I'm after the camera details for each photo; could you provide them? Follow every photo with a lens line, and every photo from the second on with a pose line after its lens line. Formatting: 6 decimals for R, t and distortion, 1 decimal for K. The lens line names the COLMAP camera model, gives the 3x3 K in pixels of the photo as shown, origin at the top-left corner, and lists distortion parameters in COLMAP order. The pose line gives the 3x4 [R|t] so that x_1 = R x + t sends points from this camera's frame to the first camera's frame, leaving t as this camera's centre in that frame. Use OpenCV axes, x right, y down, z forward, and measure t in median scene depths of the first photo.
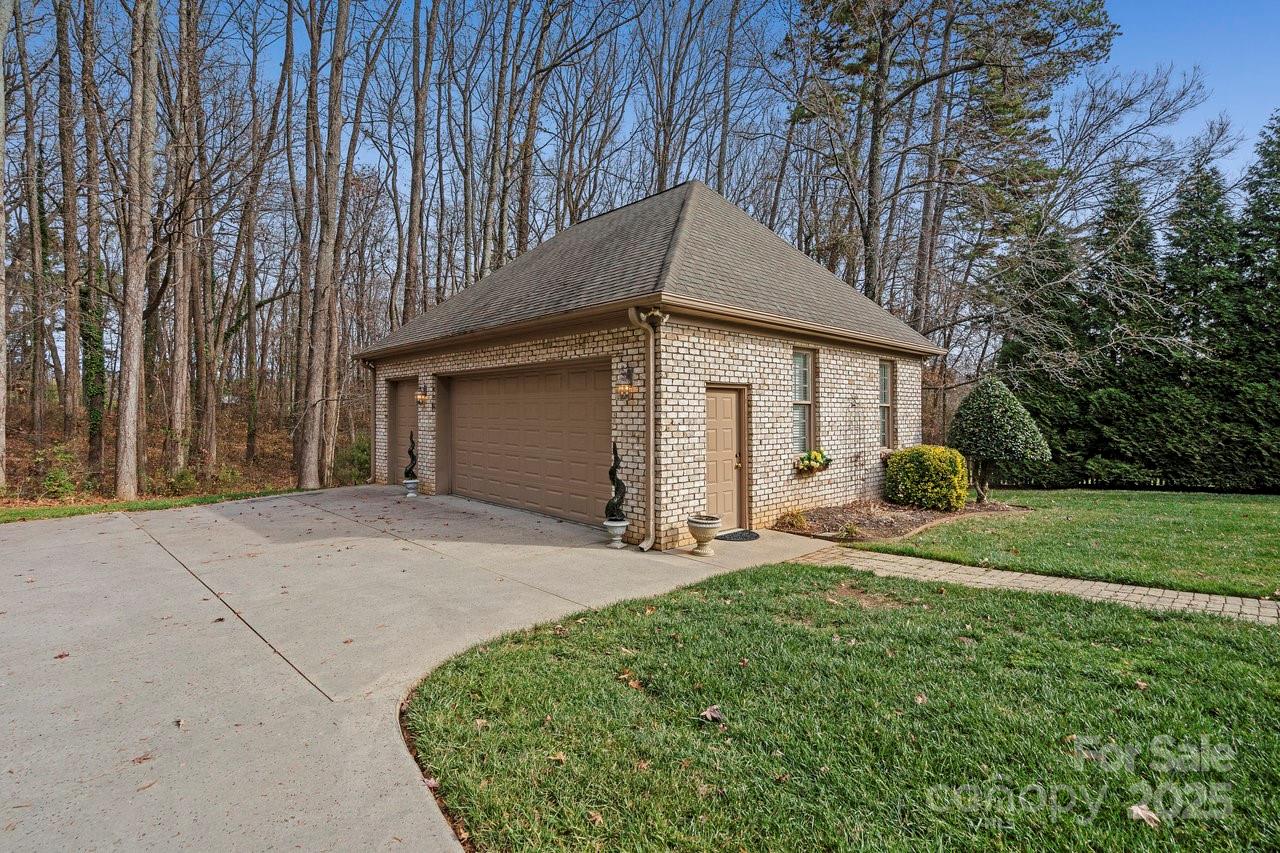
lens RADIAL K [[611.9, 0, 637.0], [0, 611.9, 419.7], [0, 0, 1]] dist [-0.000841, -0.000102]
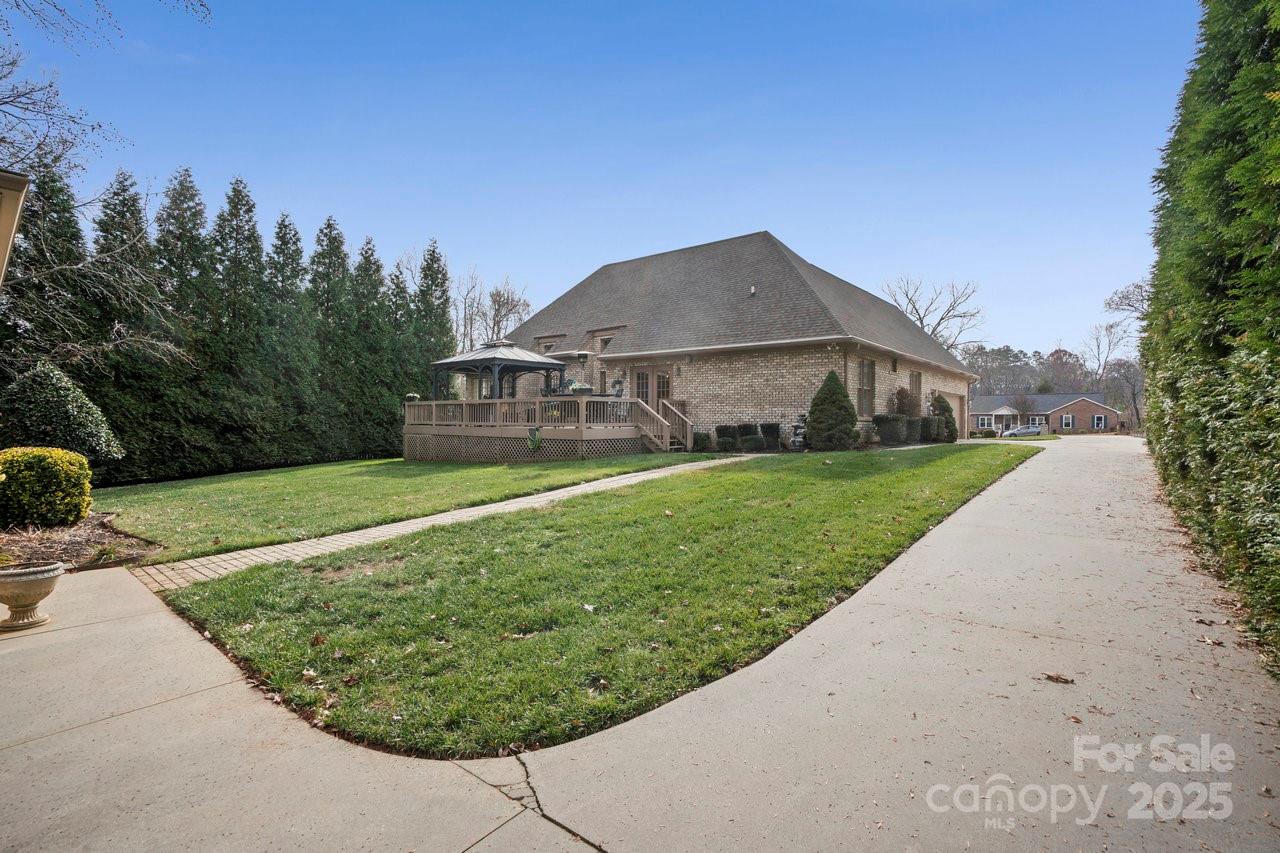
lens RADIAL K [[611.9, 0, 637.0], [0, 611.9, 419.7], [0, 0, 1]] dist [-0.000841, -0.000102]
pose [[-0.118962, 0.001657, 0.992897, -0.297379], [0.006843, 0.999976, -0.000849, 0.009363], [-0.992875, 0.006693, -0.118971, 0.241307]]
